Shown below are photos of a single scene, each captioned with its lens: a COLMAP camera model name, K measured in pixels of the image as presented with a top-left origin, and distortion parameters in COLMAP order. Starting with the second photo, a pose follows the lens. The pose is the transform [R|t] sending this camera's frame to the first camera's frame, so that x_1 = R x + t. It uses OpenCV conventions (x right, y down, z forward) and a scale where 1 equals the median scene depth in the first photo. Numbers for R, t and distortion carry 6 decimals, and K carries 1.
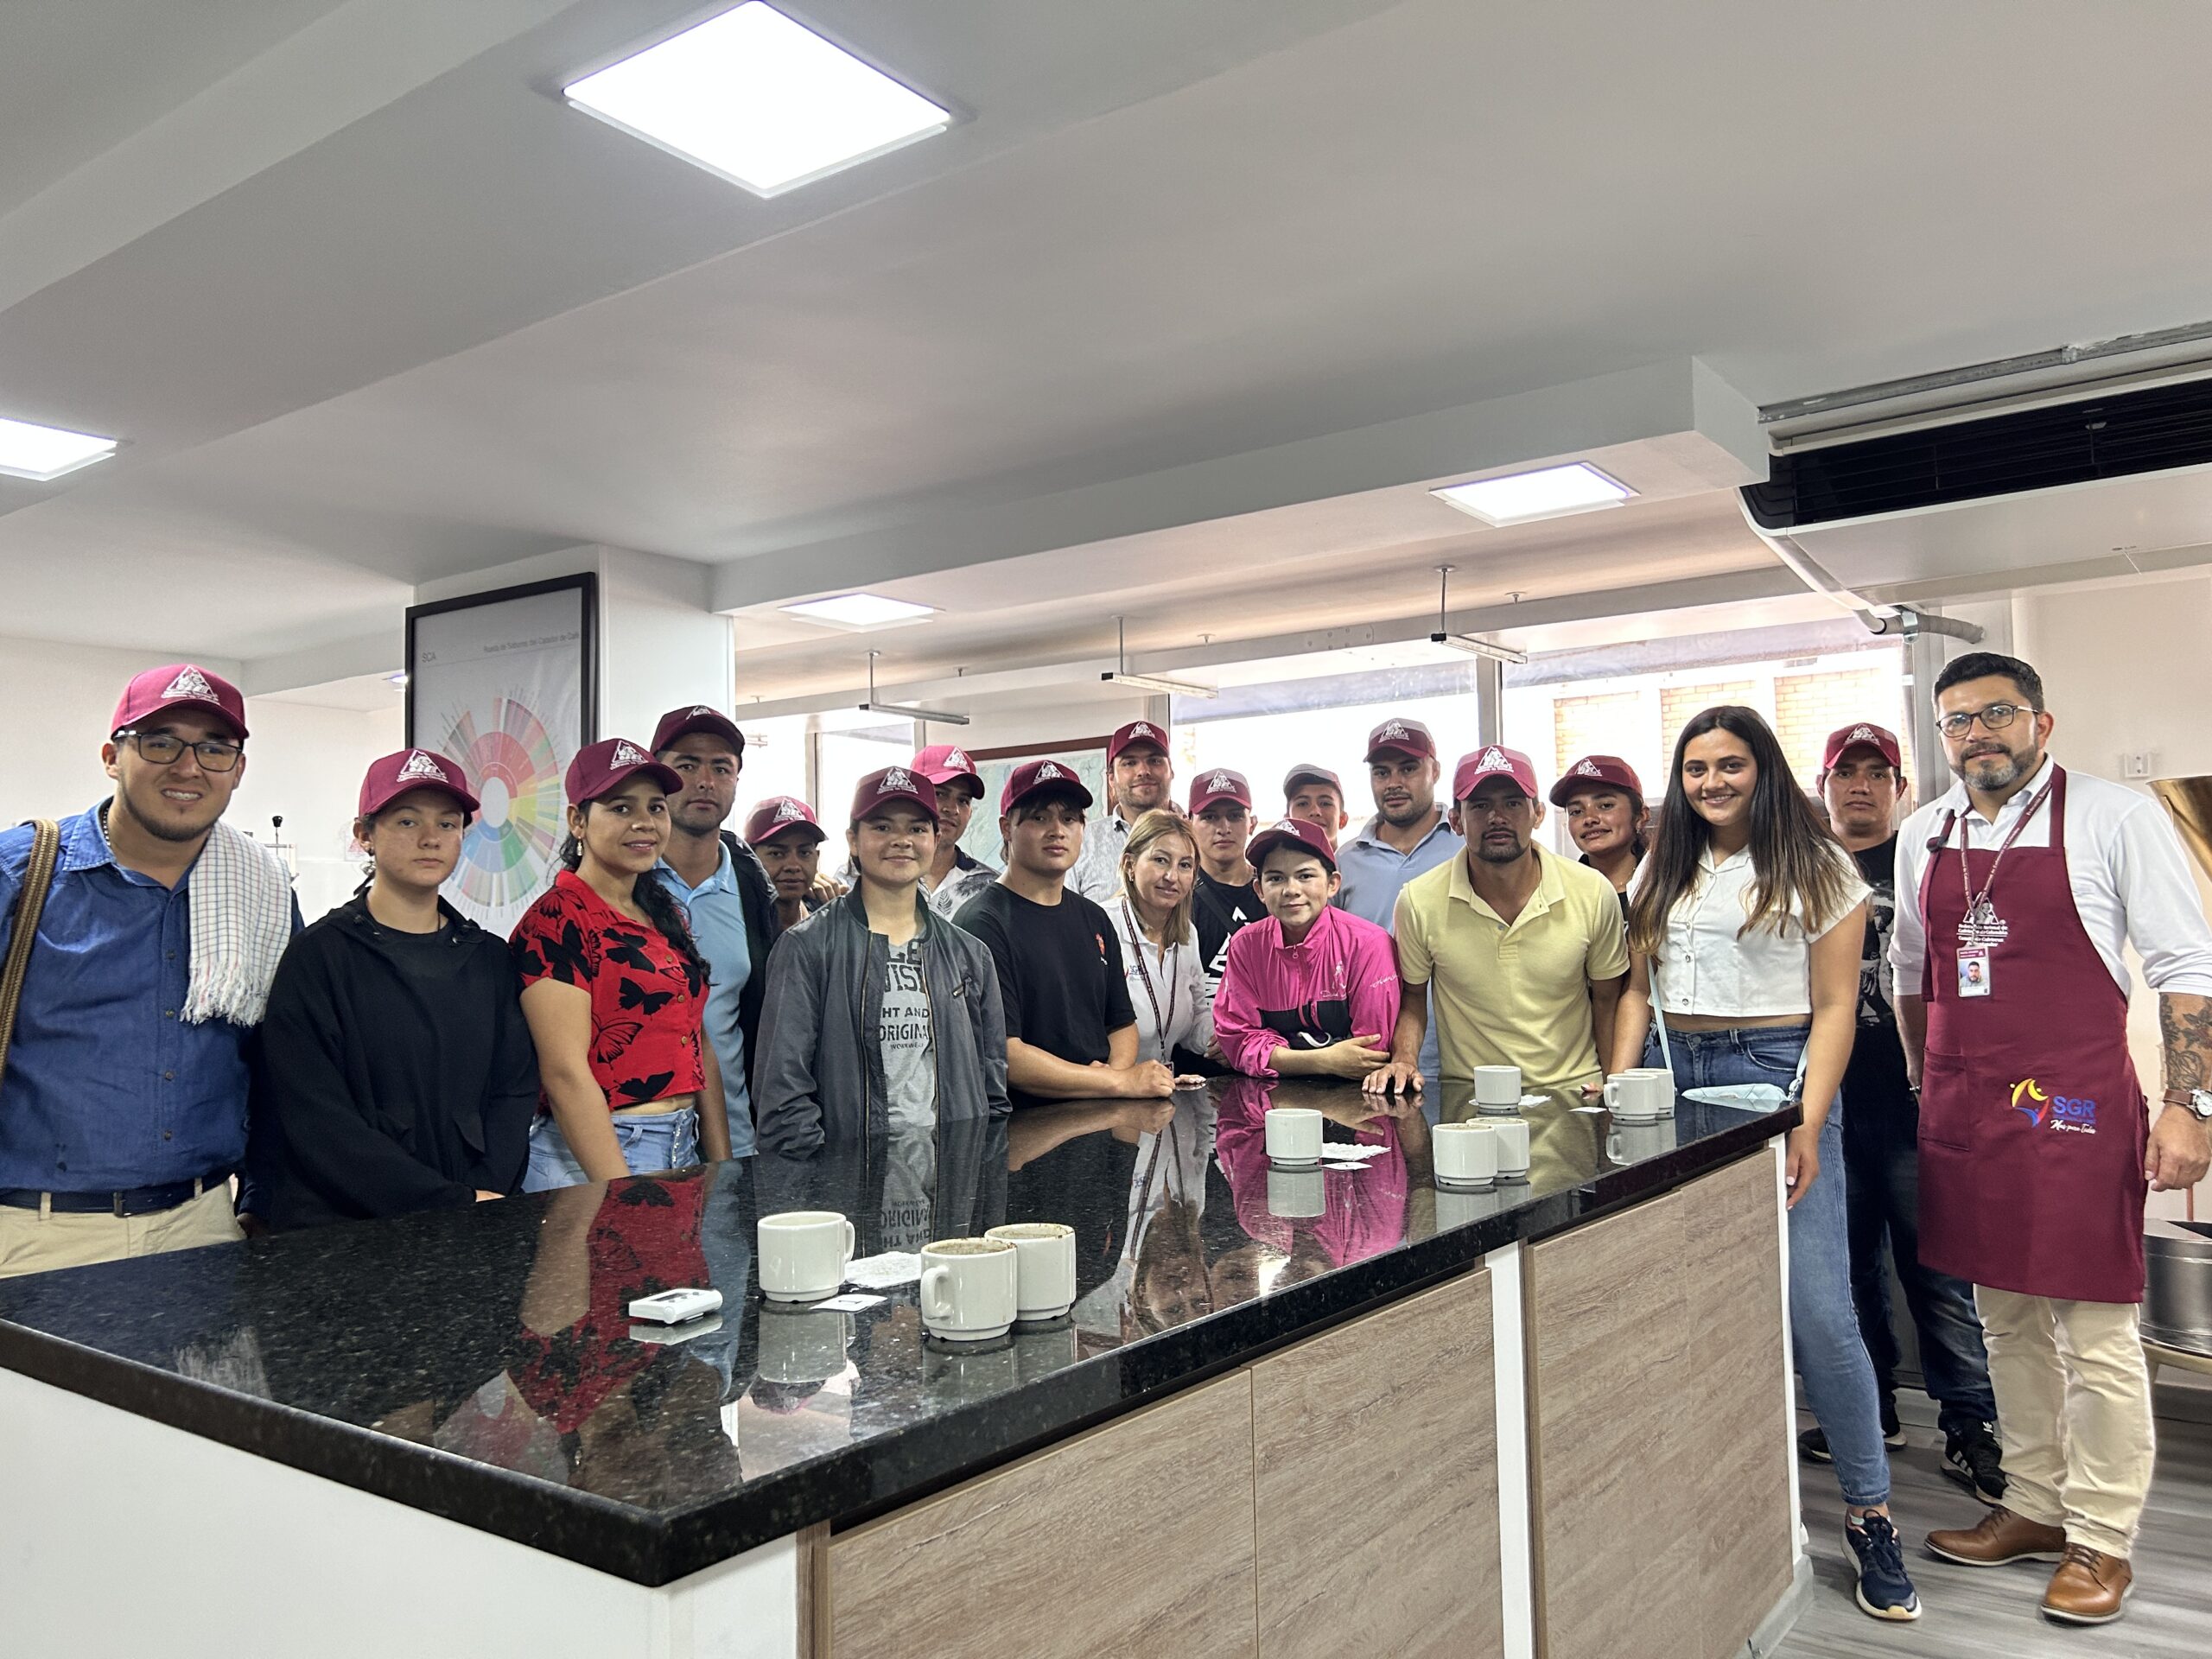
lens RADIAL K [[1655.3, 0, 1106.0], [0, 1655.3, 829.5], [0, 0, 1]] dist [0.013113, -0.001425]
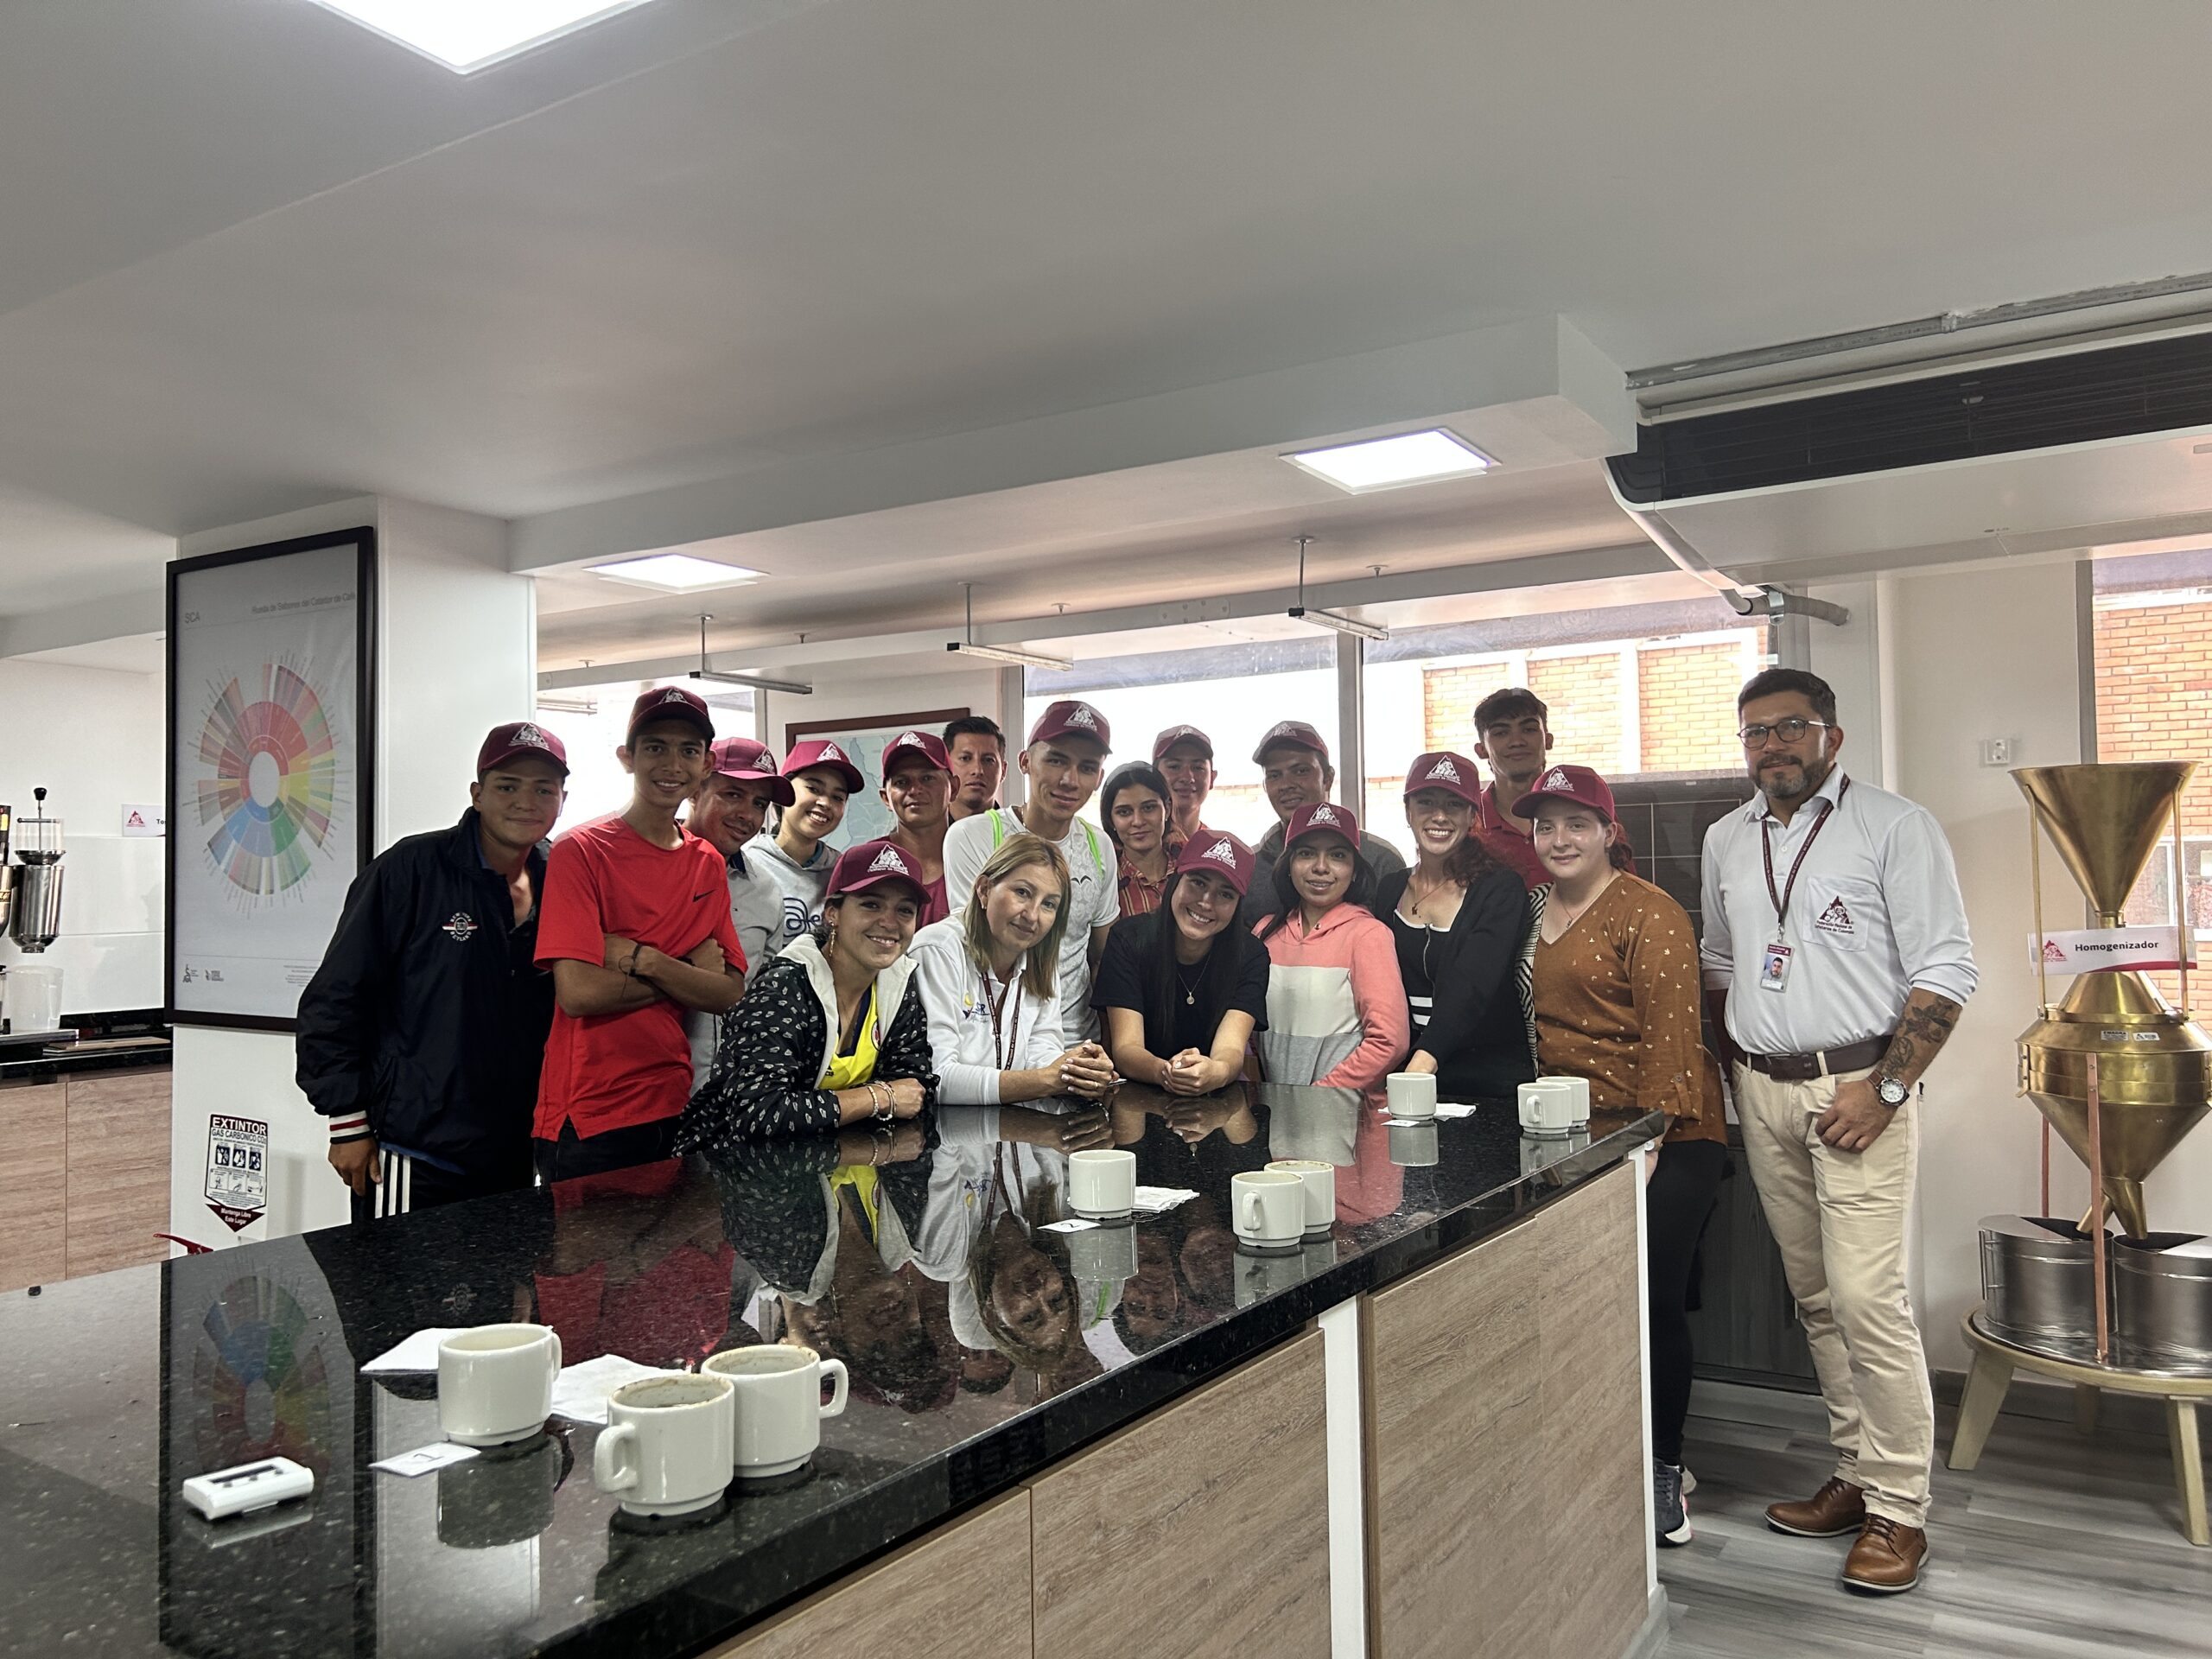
lens RADIAL K [[1654.1, 0, 1106.0], [0, 1654.1, 829.5], [0, 0, 1]] dist [0.017076, -0.001266]
pose [[0.997253, 0.003940, 0.073965, 0.035046], [-0.005496, 0.999767, 0.020855, -0.015841], [-0.073865, -0.021204, 0.997043, 0.091407]]
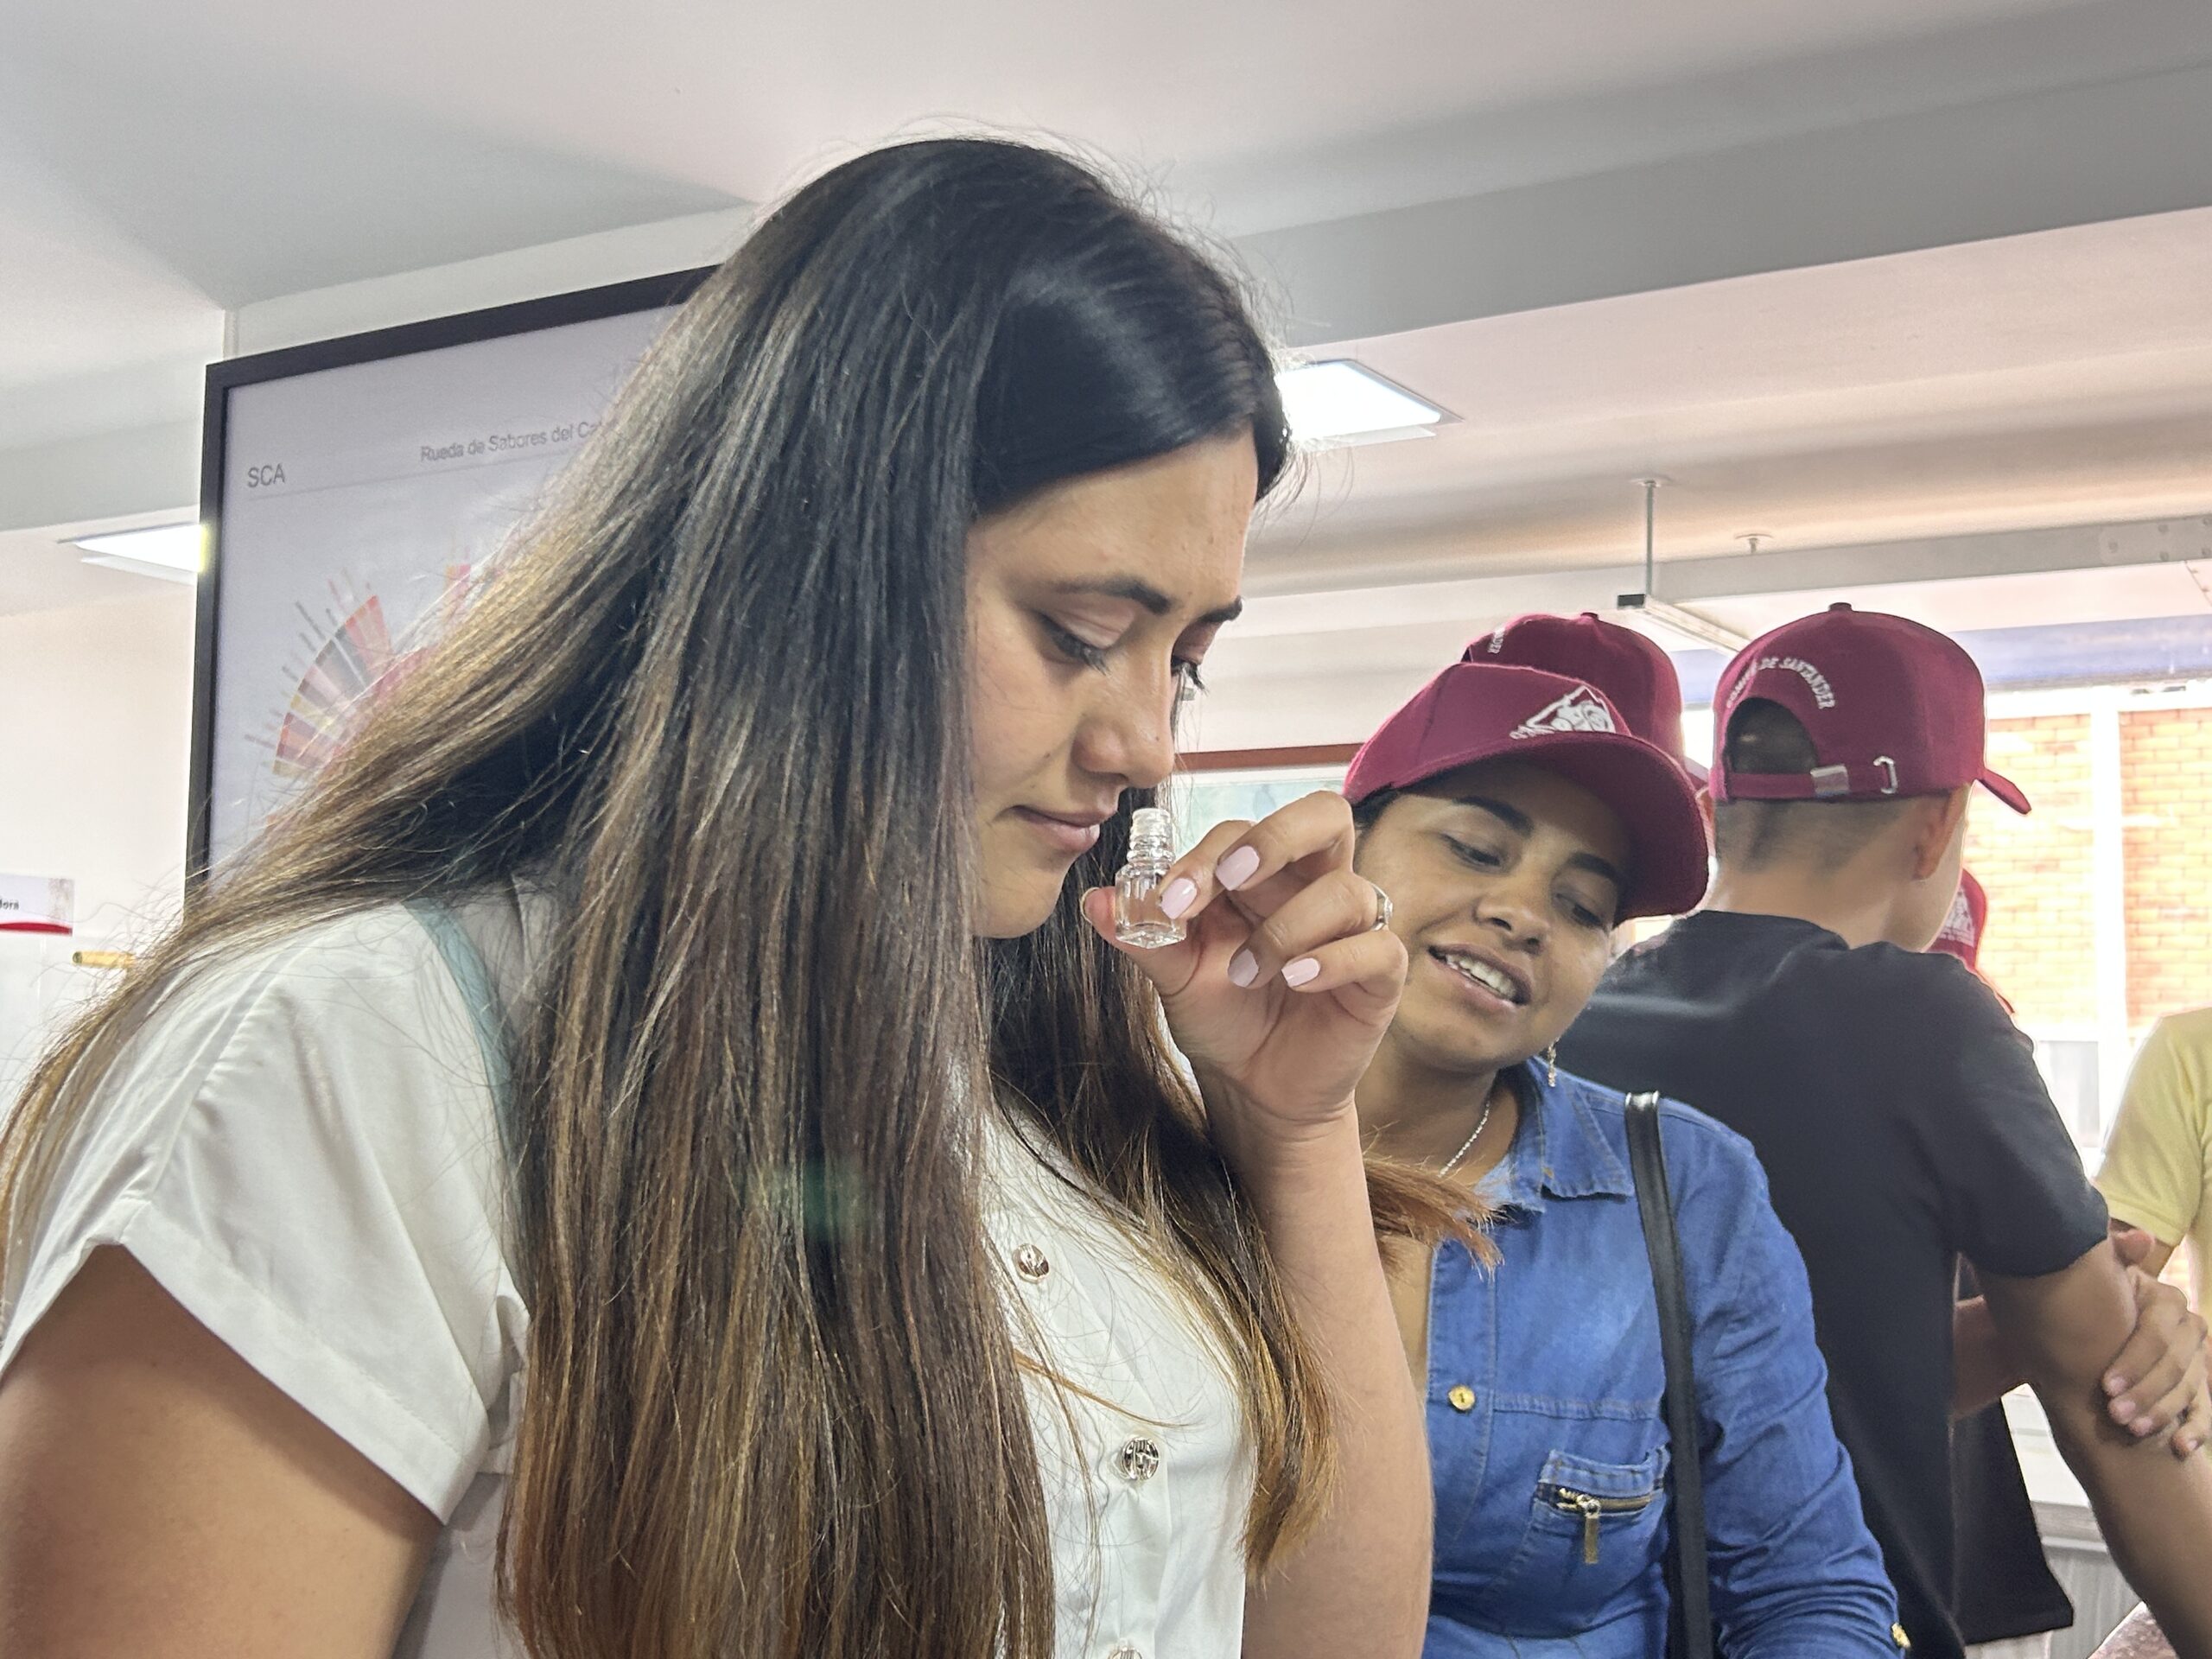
lens RADIAL K [[2604.7, 0, 1106.0], [0, 2604.7, 829.5], [0, 0, 1]] dist [-0.322398, 1.215776]
pose [[0.994068, 0.038235, 0.101815, -0.401590], [-0.034483, 0.998669, -0.038357, 0.014041], [-0.103146, 0.034618, 0.994064, 0.489293]]
